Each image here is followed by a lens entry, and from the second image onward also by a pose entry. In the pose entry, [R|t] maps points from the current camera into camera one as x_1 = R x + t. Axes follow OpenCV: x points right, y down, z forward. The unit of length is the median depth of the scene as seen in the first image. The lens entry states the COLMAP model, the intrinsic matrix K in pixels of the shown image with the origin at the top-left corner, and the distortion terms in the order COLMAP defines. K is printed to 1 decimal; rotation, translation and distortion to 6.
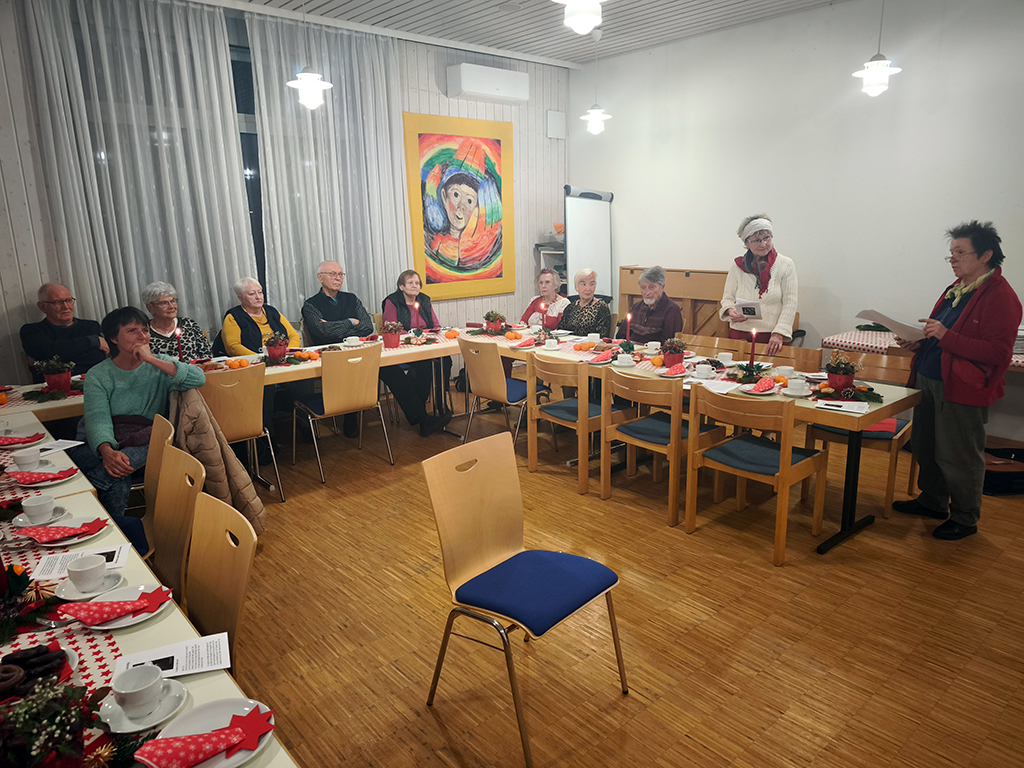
lens RADIAL K [[706.6, 0, 512.0], [0, 706.6, 384.0], [0, 0, 1]] dist [-0.007385, -0.001290]
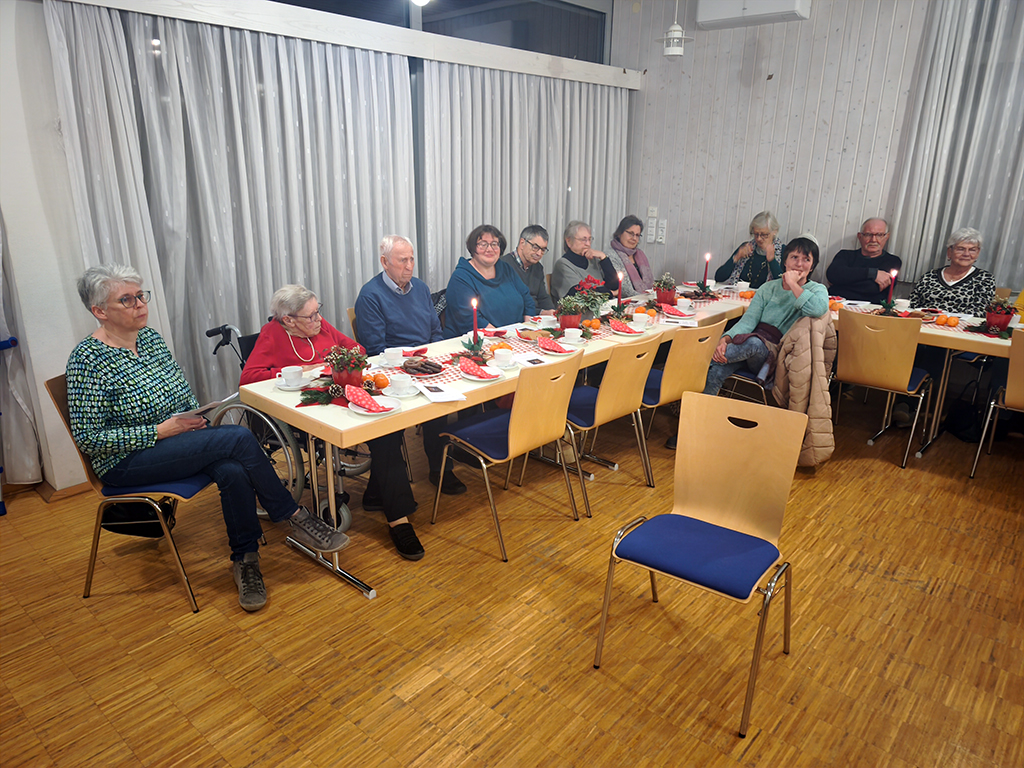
lens RADIAL K [[706.6, 0, 512.0], [0, 706.6, 384.0], [0, 0, 1]] dist [-0.007385, -0.001290]
pose [[0.135491, 0.322332, -0.936880, 1.227570], [-0.245195, 0.927094, 0.283506, -0.211769], [0.959959, 0.191306, 0.204647, 0.724314]]
